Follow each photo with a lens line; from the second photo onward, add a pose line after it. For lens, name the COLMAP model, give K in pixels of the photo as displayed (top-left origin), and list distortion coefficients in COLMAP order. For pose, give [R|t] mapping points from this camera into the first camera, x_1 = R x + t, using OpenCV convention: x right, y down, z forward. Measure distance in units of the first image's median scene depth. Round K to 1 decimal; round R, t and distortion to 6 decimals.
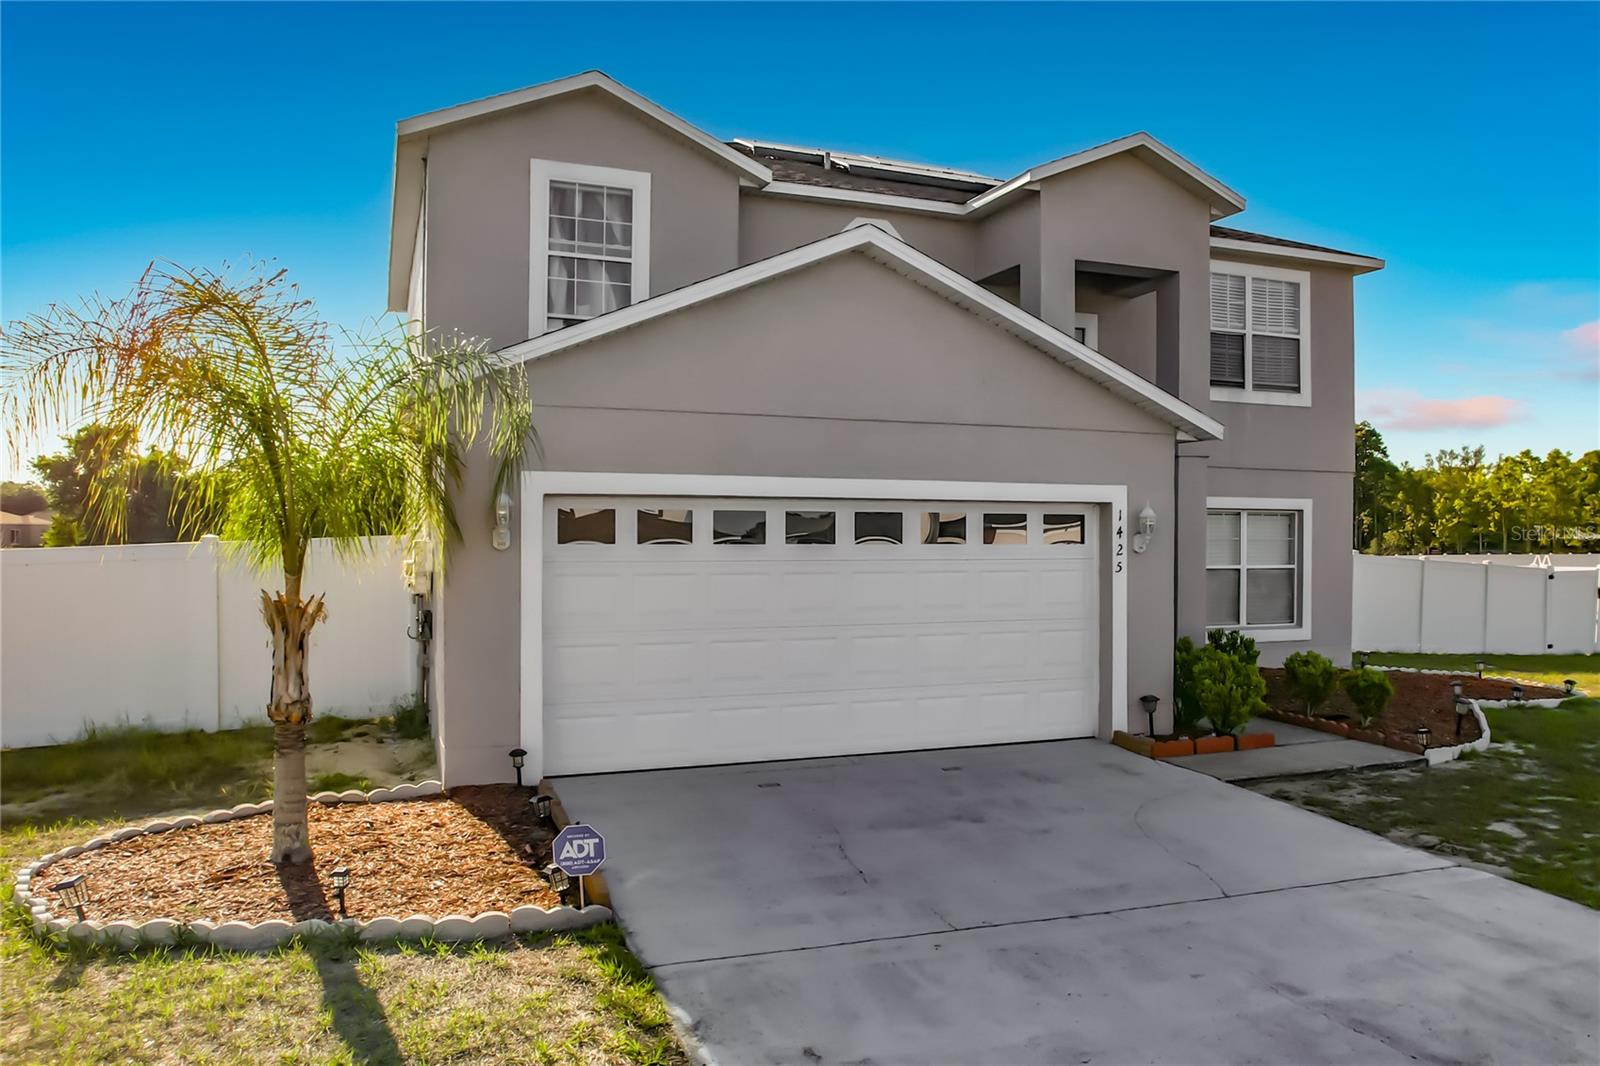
lens RADIAL K [[1211.6, 0, 922.4], [0, 1211.6, 557.5], [0, 0, 1]] dist [-0.041369, 0.002952]
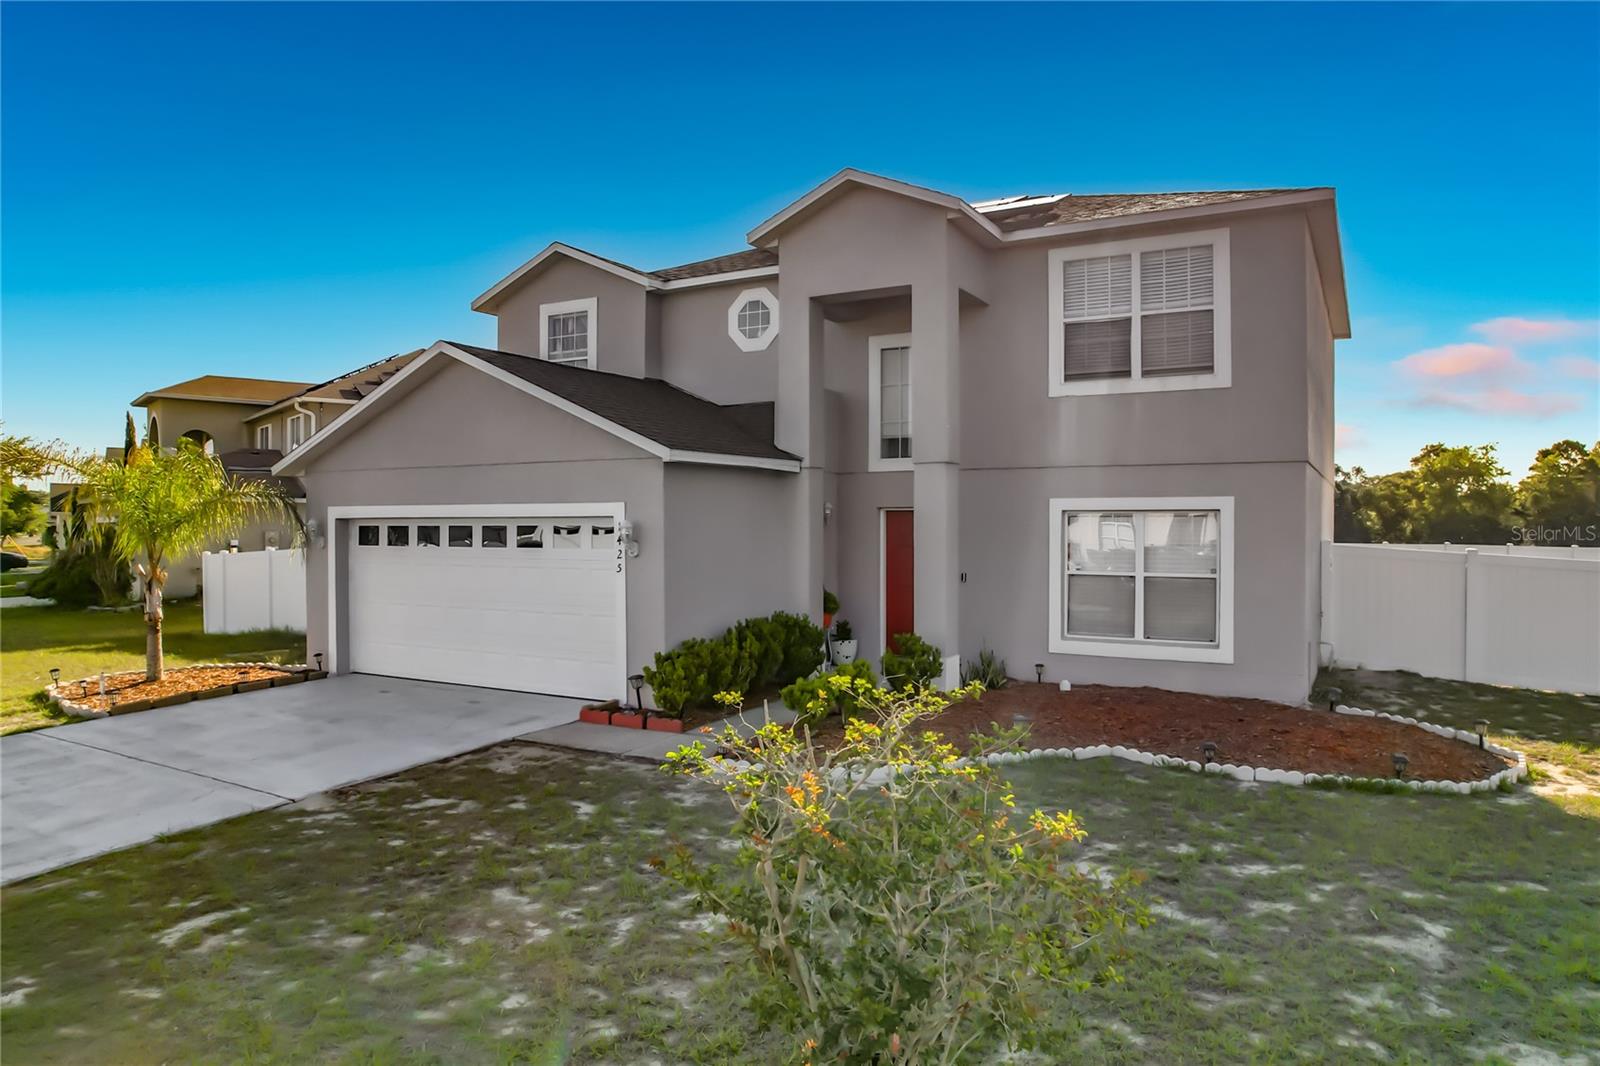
lens RADIAL K [[1035.4, 0, 807.4], [0, 1035.4, 535.1], [0, 0, 1]] dist [-0.050339, 0.025929]
pose [[0.593062, 0.005079, -0.805141, 1.129539], [-0.010725, 0.999941, -0.001592, -0.026374], [0.805086, 0.009579, 0.593081, 0.524566]]
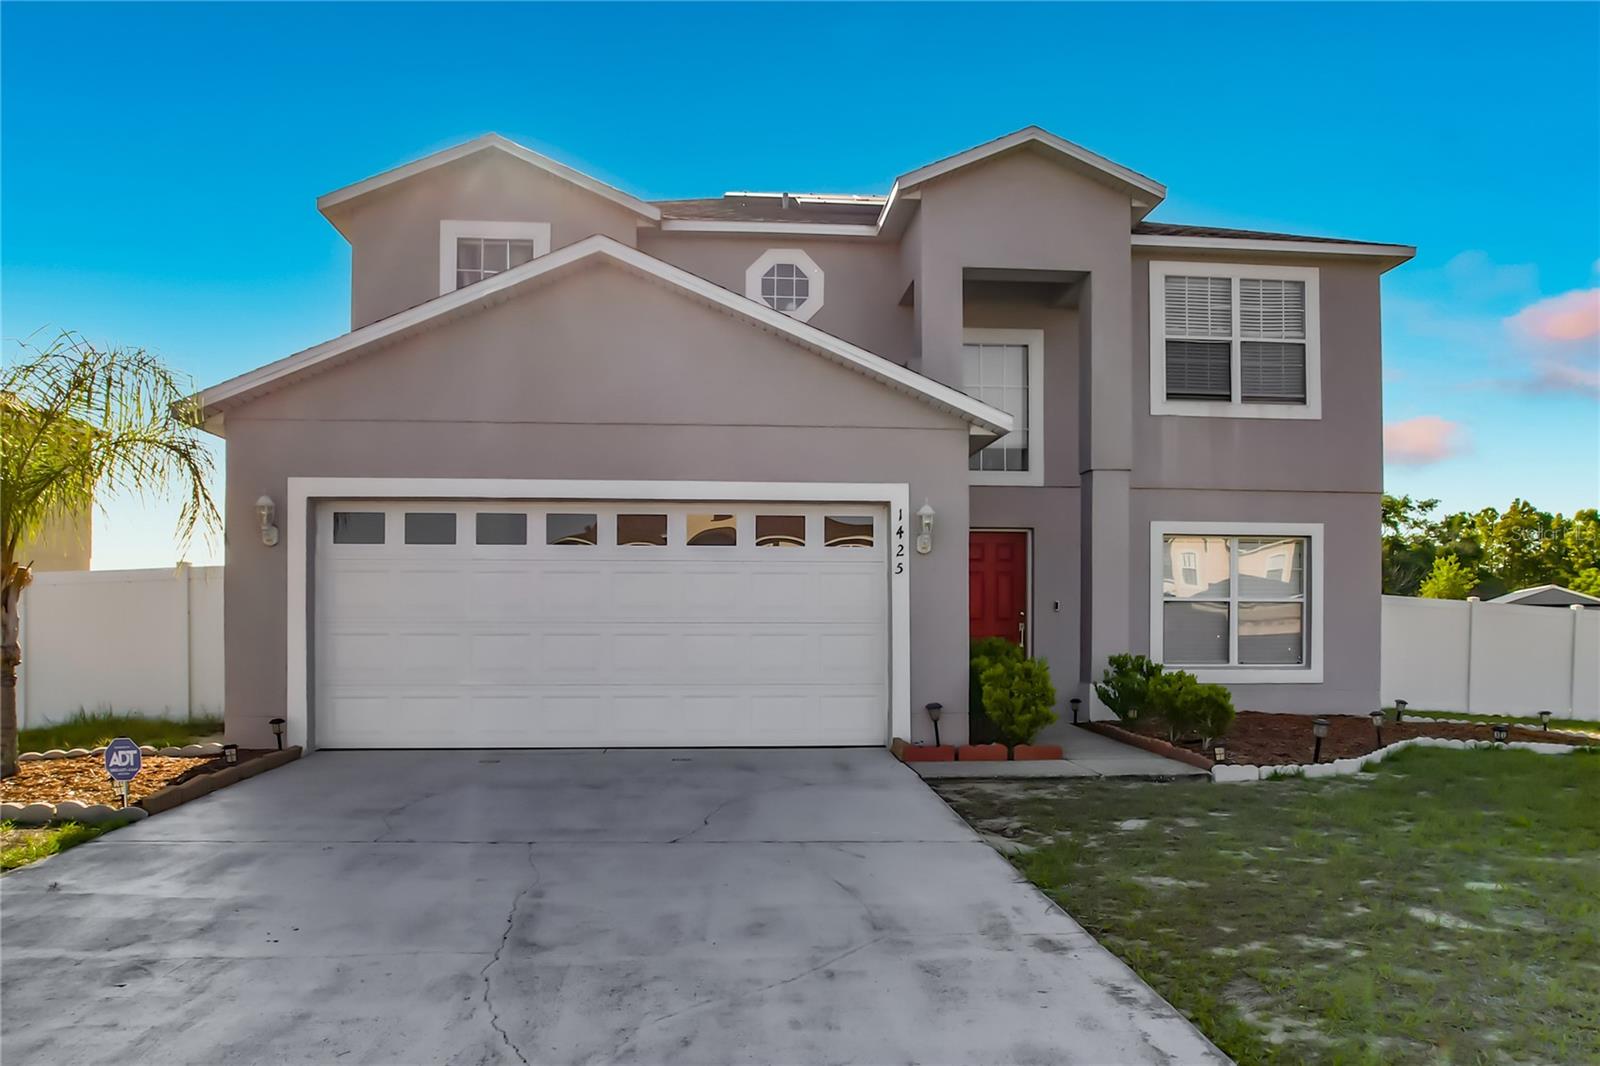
lens RADIAL K [[1246.0, 0, 841.8], [0, 1246.0, 648.7], [0, 0, 1]] dist [-0.049788, 0.003667]
pose [[0.946910, 0.001087, -0.321497, 0.437179], [-0.003156, 0.999978, -0.005914, 0.077837], [0.321484, 0.006615, 0.946892, 0.045579]]
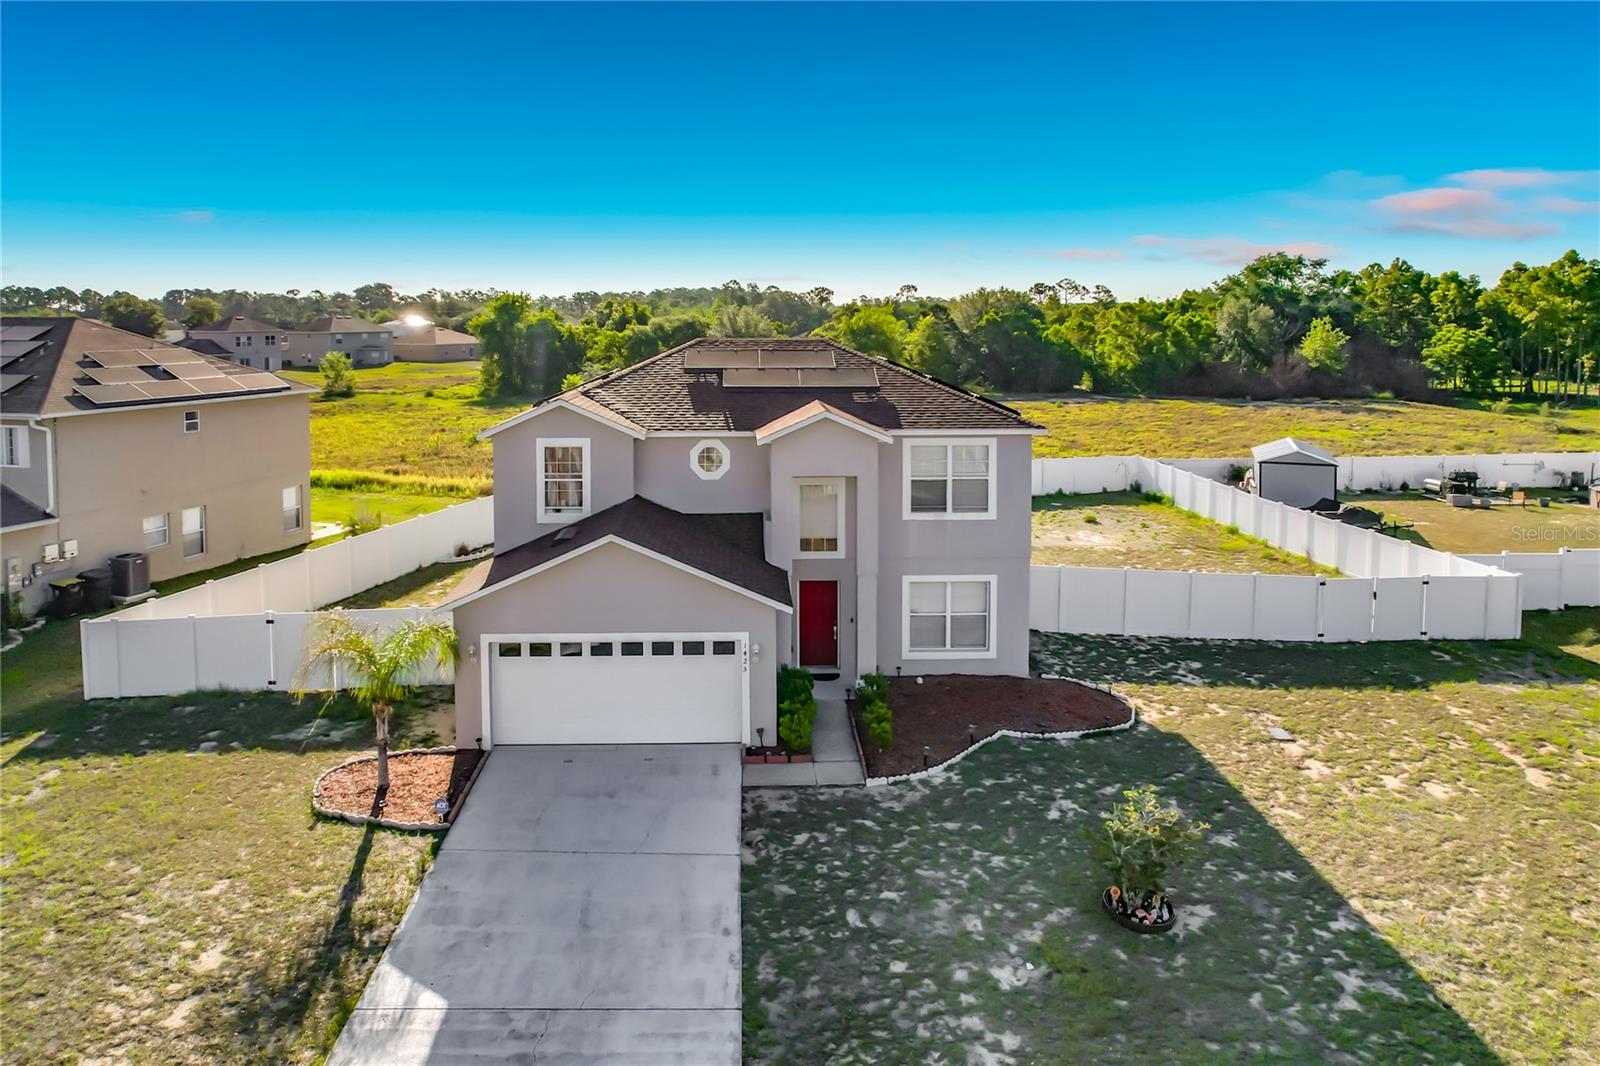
lens RADIAL K [[1062.5, 0, 779.7], [0, 1062.5, 478.4], [0, 0, 1]] dist [-0.074451, 0.057831]
pose [[0.923926, 0.055817, -0.378476, 0.915980], [-0.003205, 0.990394, 0.138236, -0.596136], [0.382557, -0.126507, 0.915230, -0.666378]]
